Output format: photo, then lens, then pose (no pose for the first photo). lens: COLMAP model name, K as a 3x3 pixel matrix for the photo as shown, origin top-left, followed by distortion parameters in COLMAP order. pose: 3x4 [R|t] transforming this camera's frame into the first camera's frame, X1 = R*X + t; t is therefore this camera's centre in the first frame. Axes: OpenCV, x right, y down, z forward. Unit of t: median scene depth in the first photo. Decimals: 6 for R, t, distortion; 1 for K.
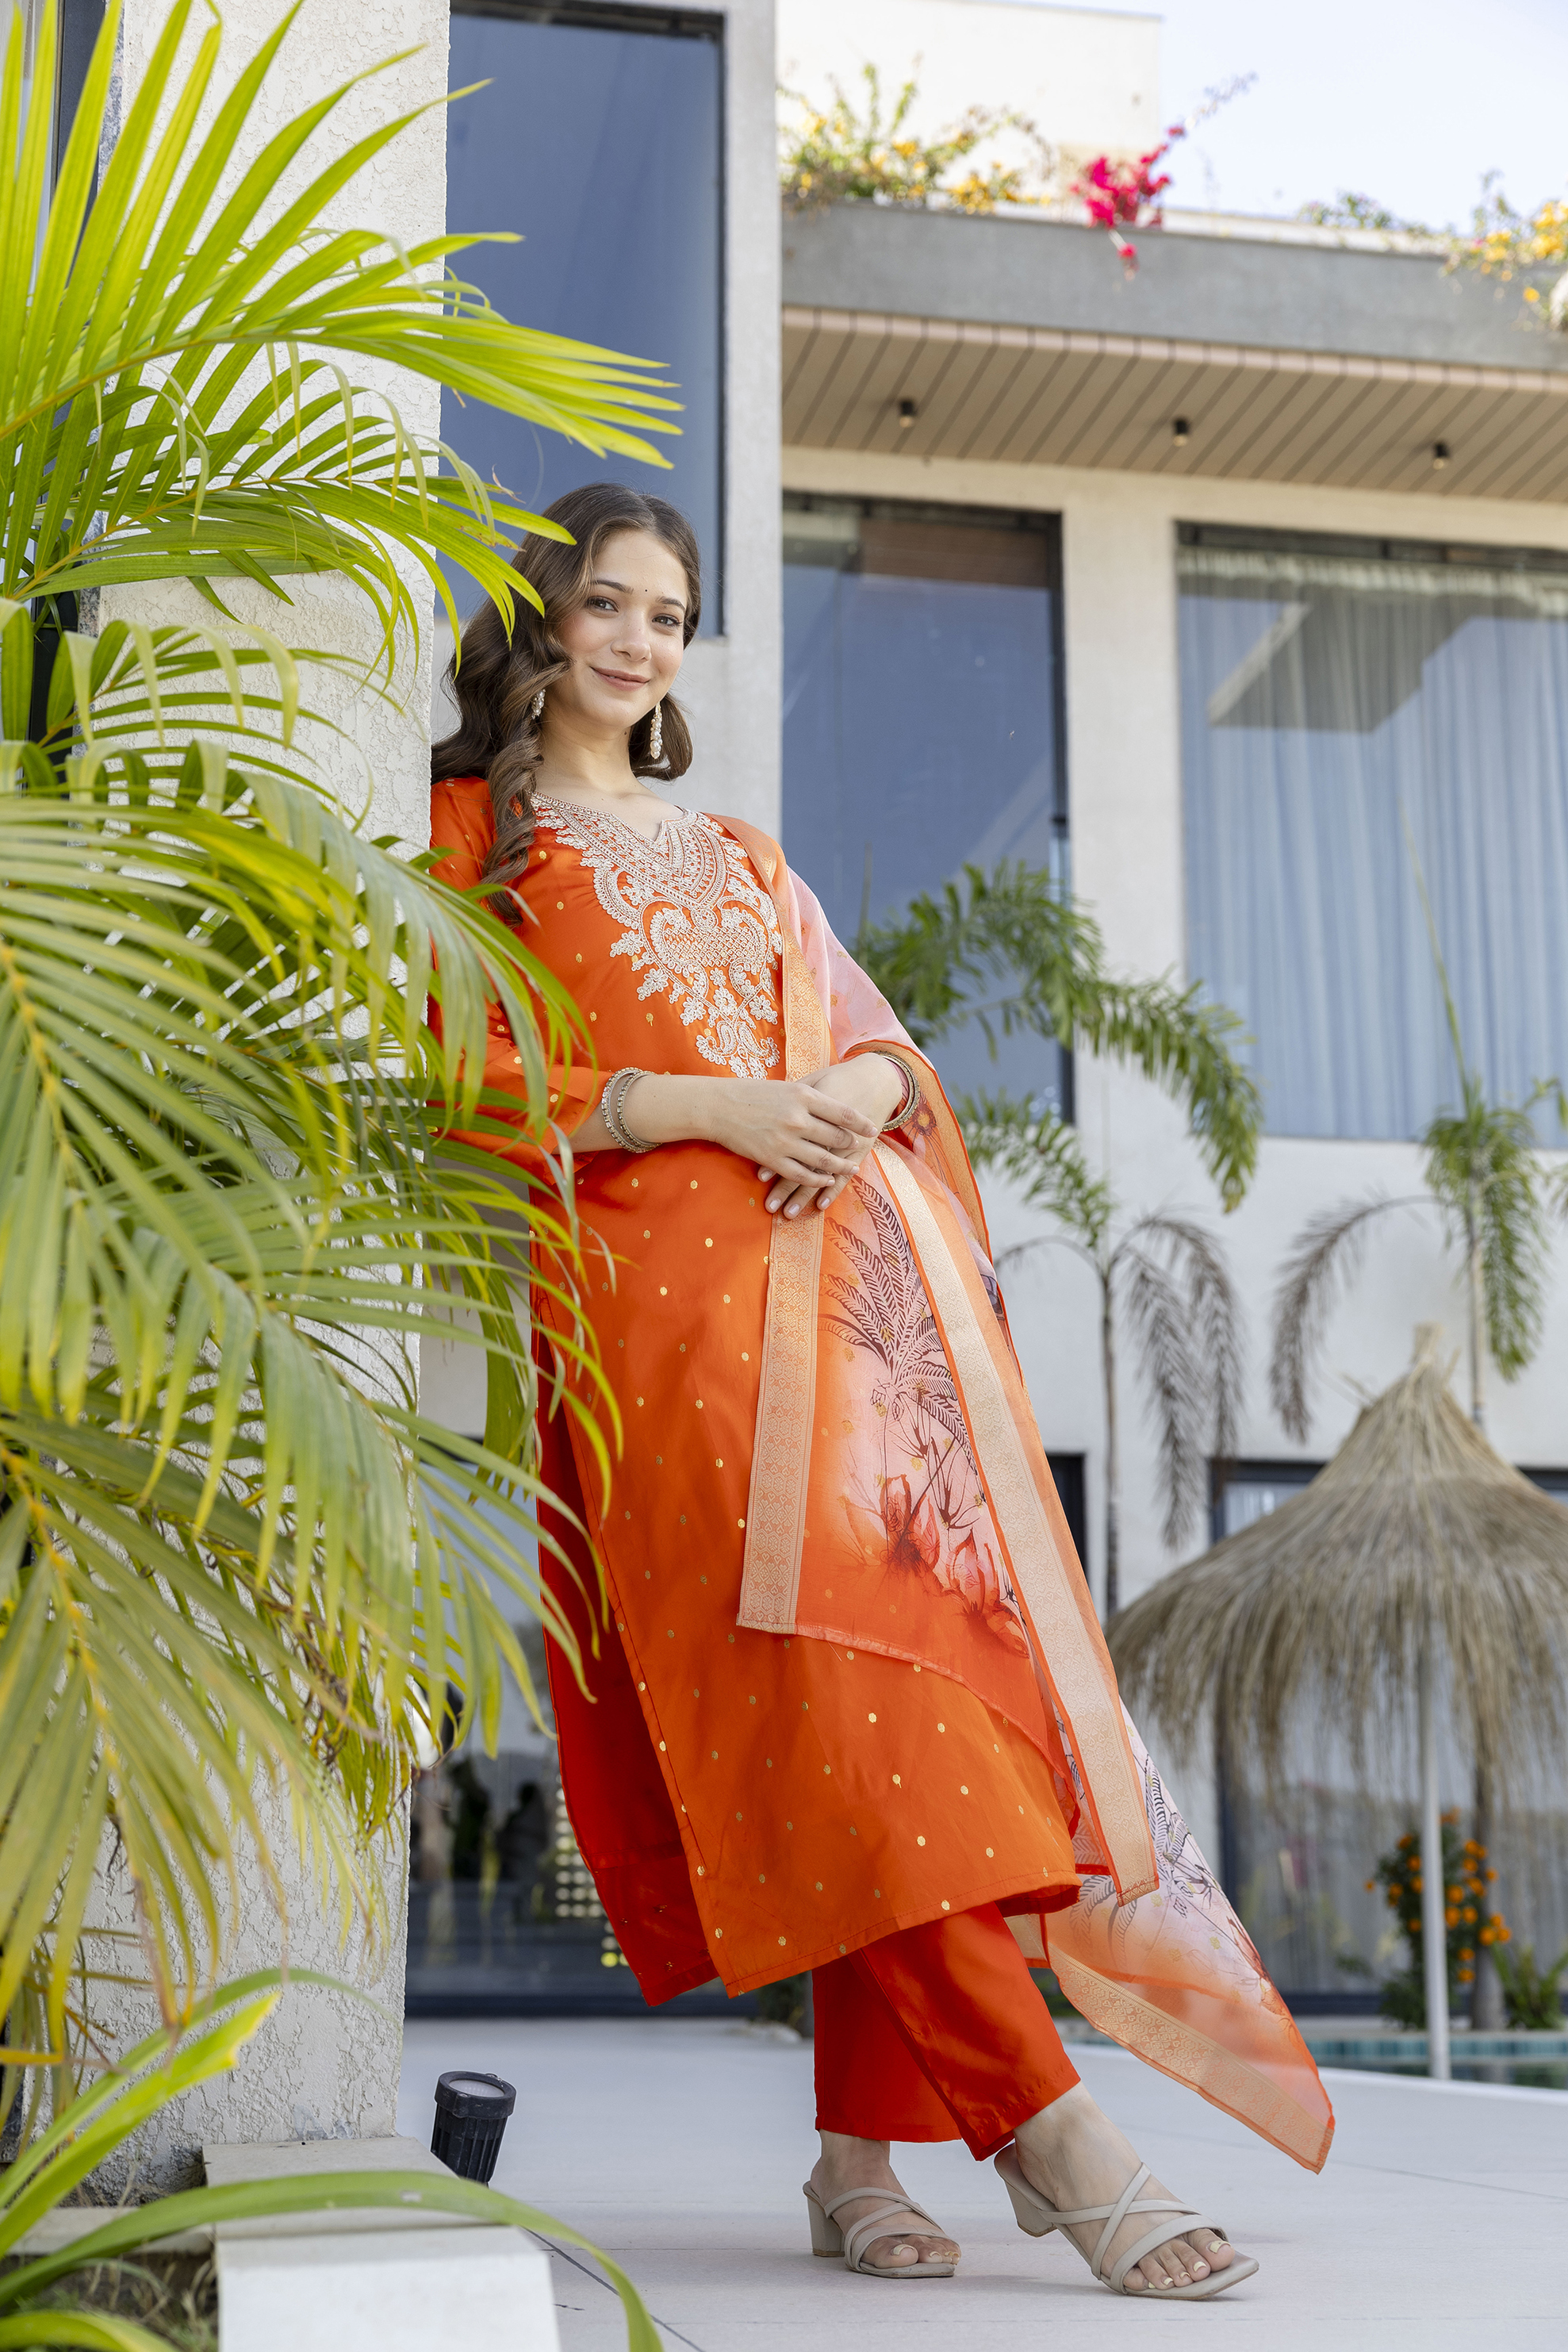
lens RADIAL K [[3554.8, 0, 769.3], [0, 3554.8, 1178.2], [0, 0, 1]] dist [-0.051354, 0.000000]
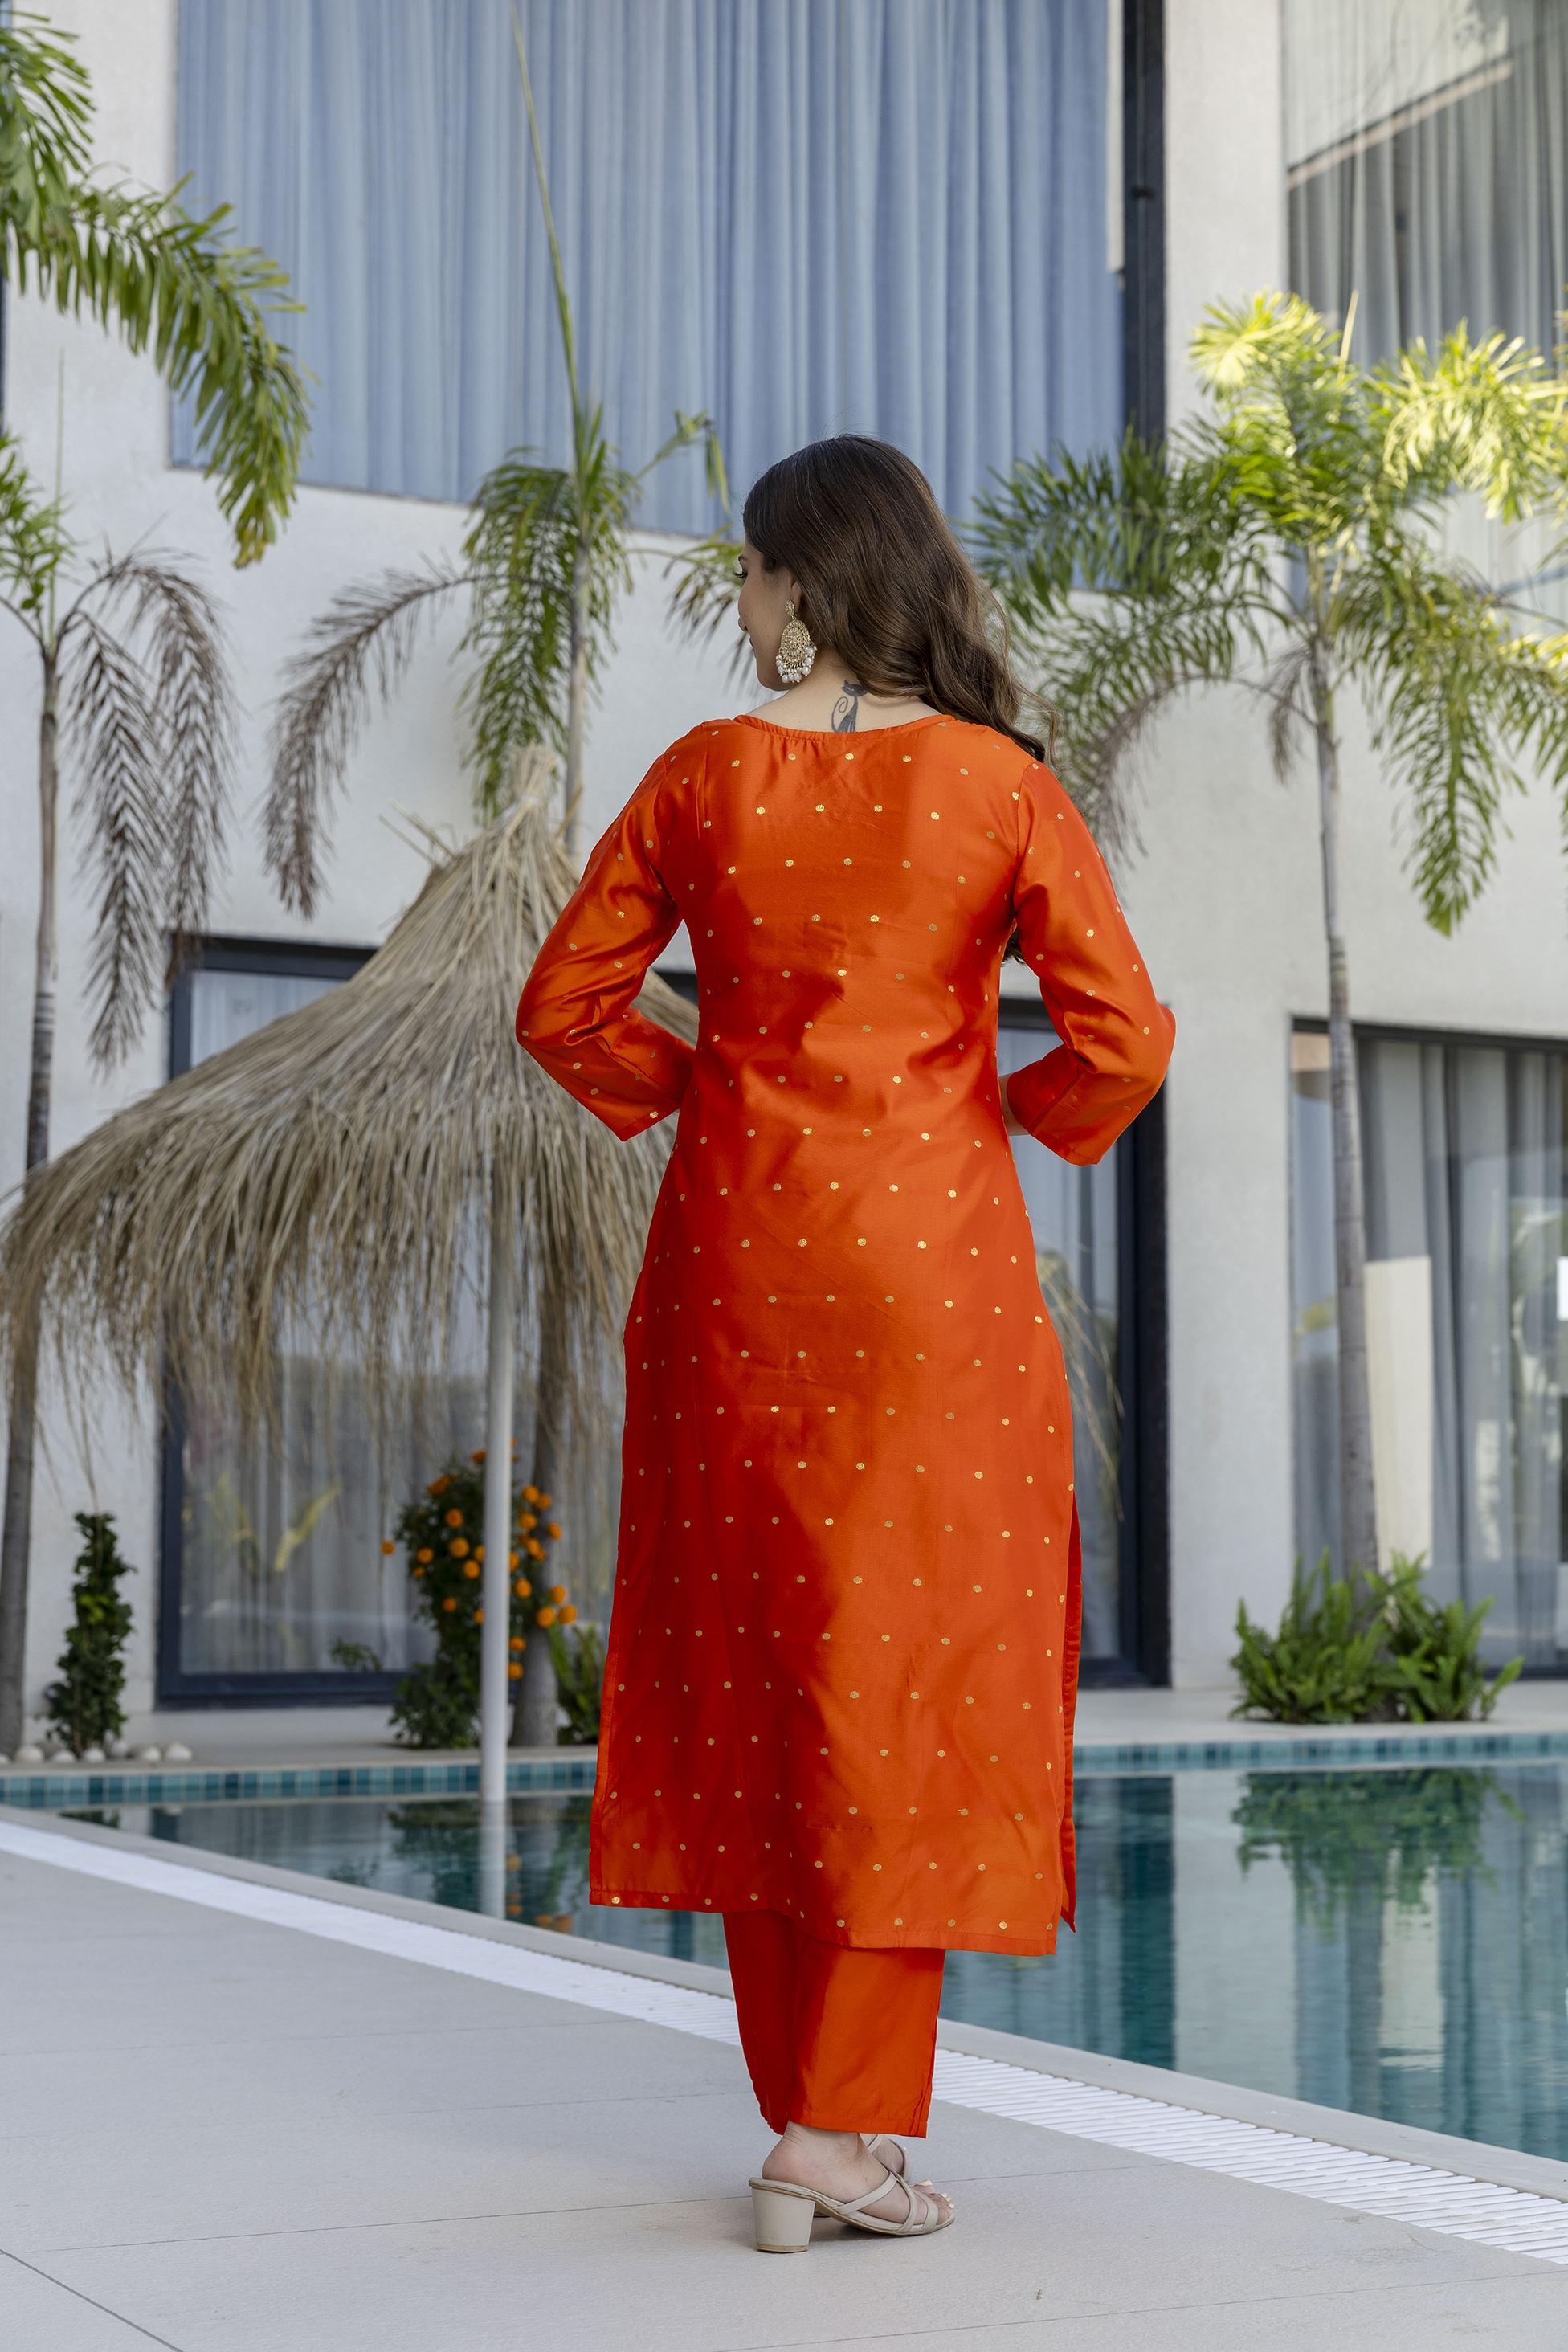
lens RADIAL K [[3941.6, 0, 823.9], [0, 3941.6, 1116.9], [0, 0, 1]] dist [0.022572, 0.000000]
pose [[0.947770, 0.032228, 0.317321, -0.000049], [-0.070116, 0.991598, 0.108711, 0.023595], [-0.311152, -0.125282, 0.942066, 0.247270]]
